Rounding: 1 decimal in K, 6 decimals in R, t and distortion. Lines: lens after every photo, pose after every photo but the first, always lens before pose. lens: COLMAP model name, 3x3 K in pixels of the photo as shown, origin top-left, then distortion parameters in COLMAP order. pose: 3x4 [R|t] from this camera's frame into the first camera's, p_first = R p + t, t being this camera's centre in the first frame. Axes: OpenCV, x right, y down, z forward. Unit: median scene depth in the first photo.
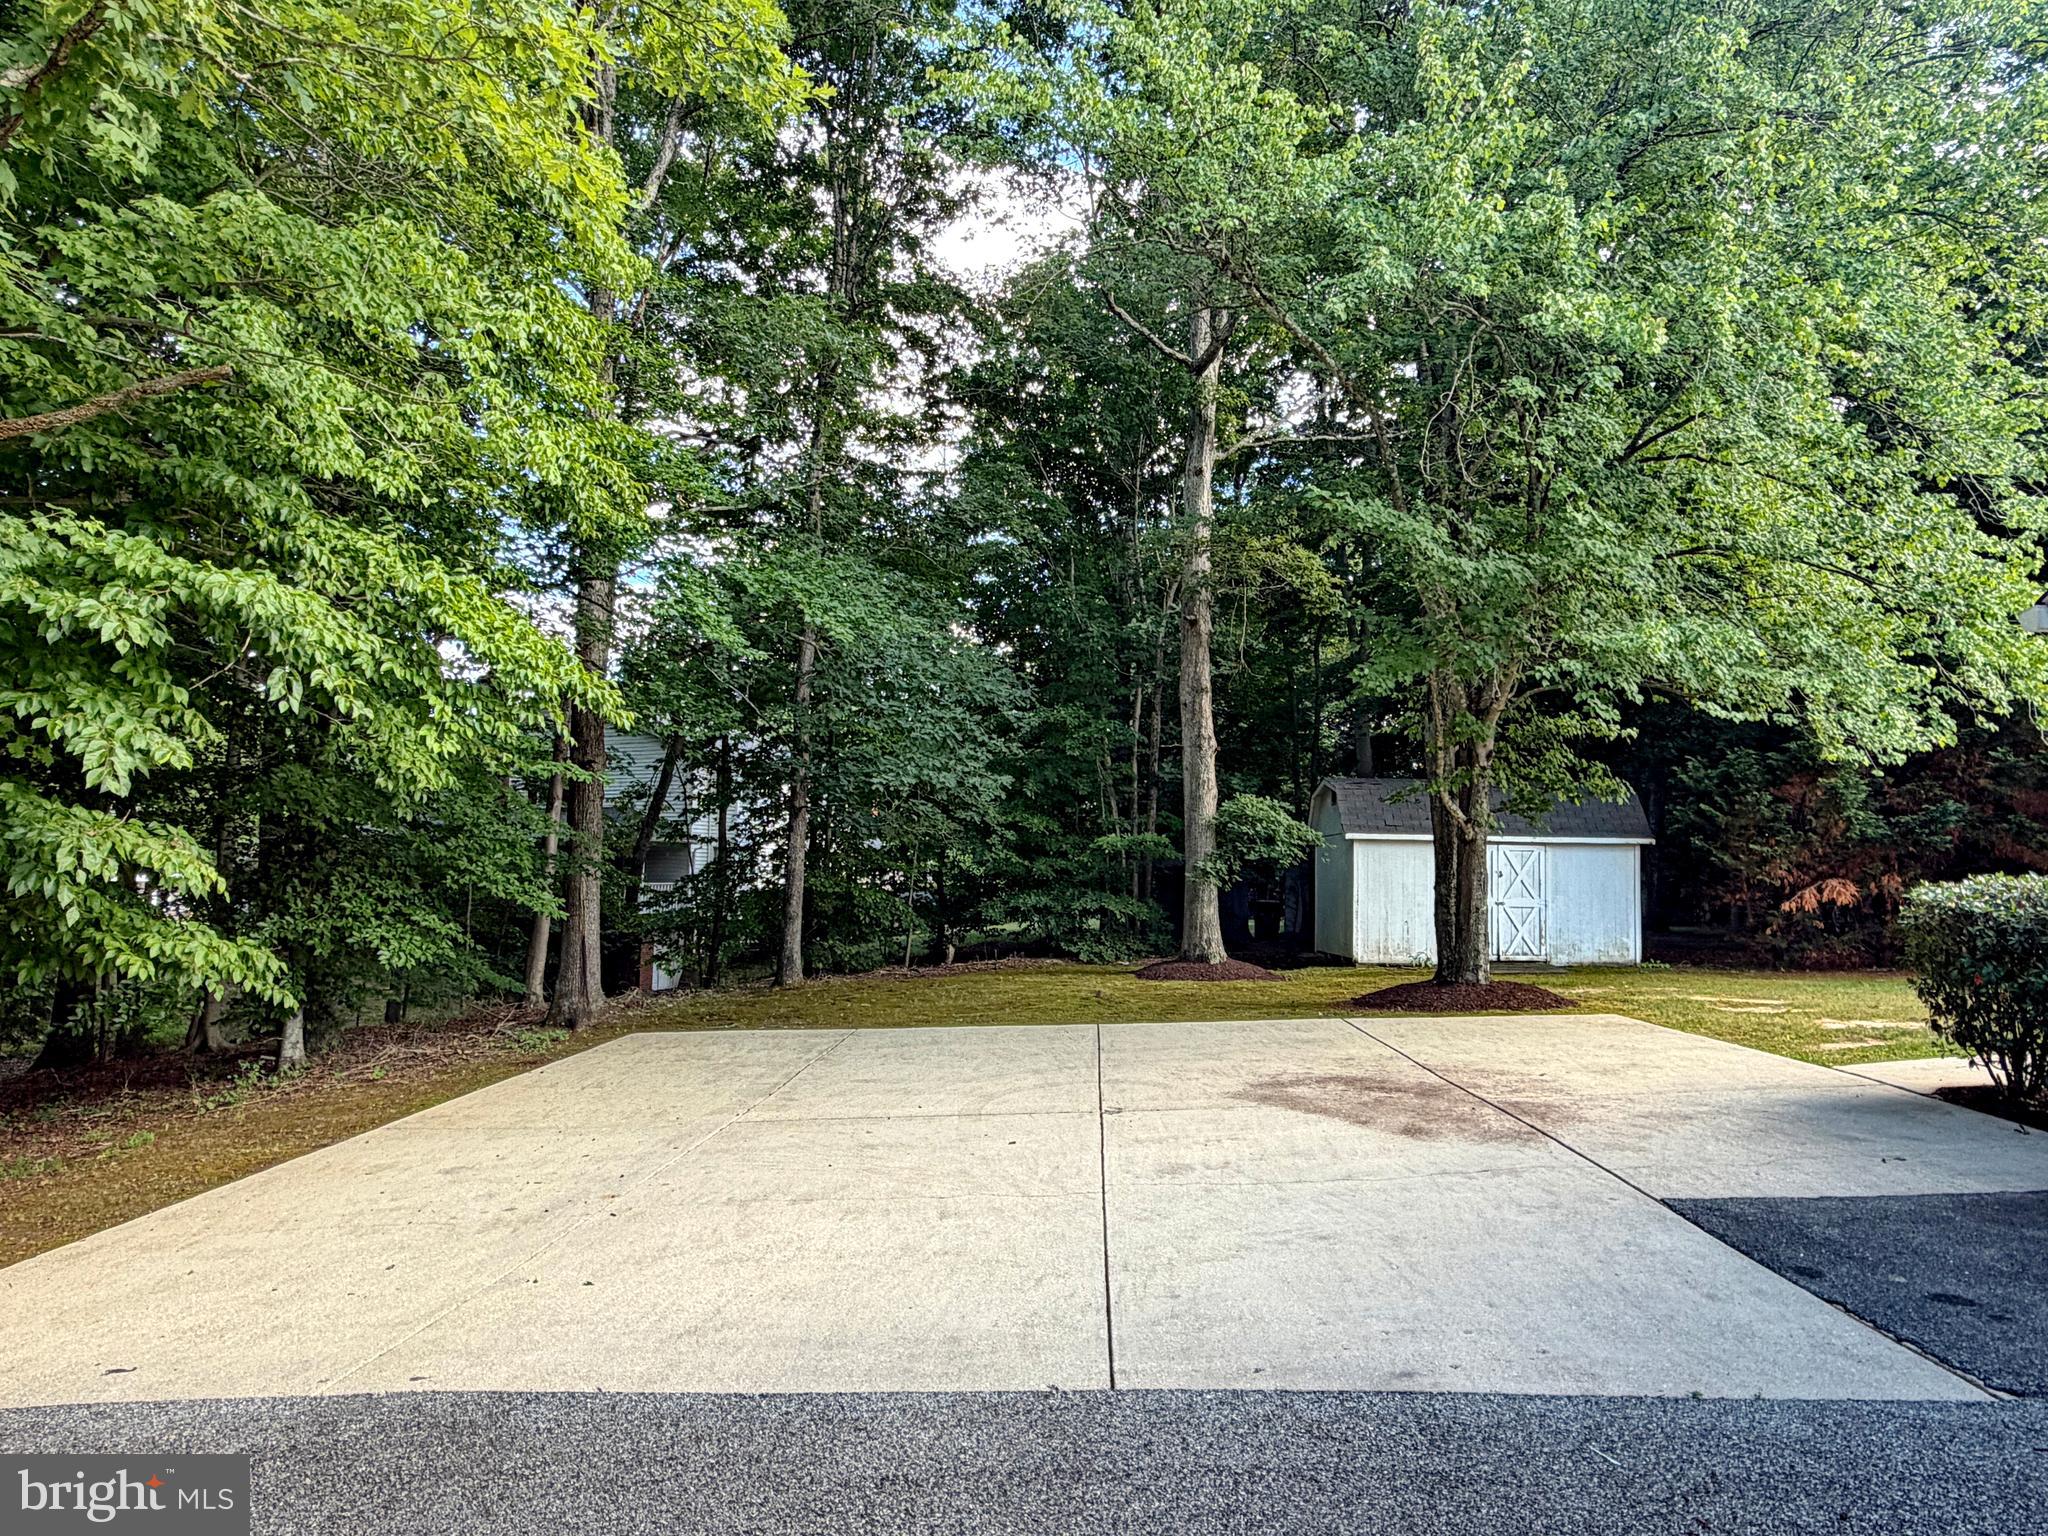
lens RADIAL K [[1273.0, 0, 1037.2], [0, 1273.0, 737.7], [0, 0, 1]] dist [0.002420, 0.000795]
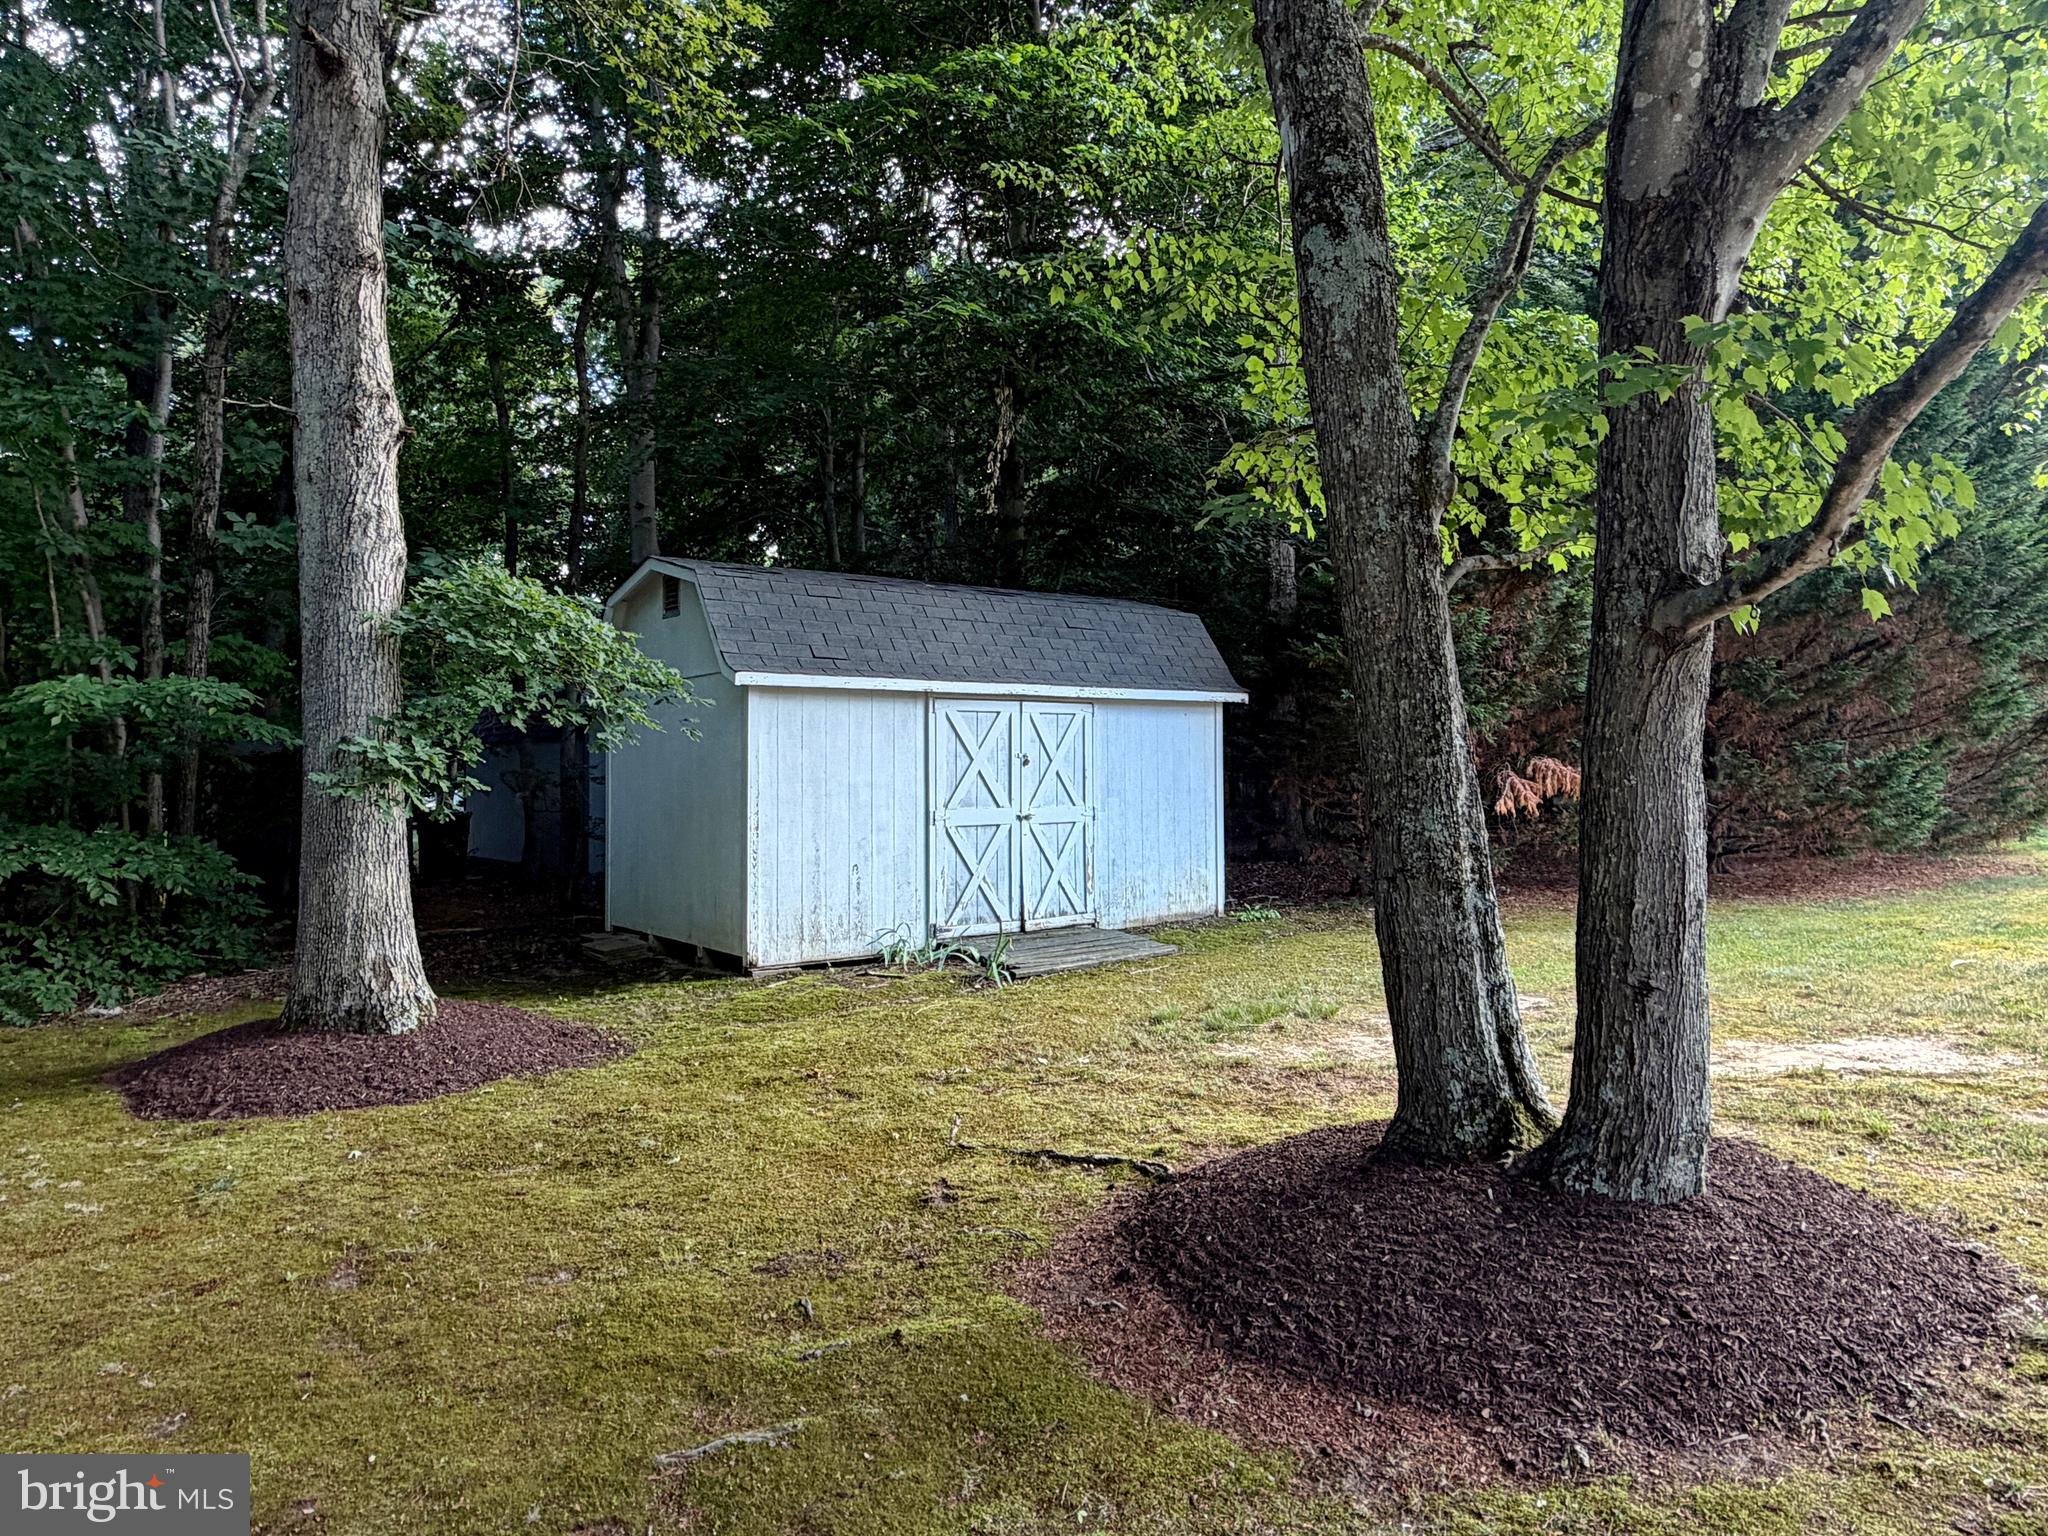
lens RADIAL K [[1273.0, 0, 1037.2], [0, 1273.0, 737.7], [0, 0, 1]] dist [0.002420, 0.000795]
pose [[0.797624, -0.006850, 0.603117, 0.065275], [-0.040494, 0.997071, 0.064877, 0.065445], [-0.601795, -0.076170, 0.795010, 0.595905]]
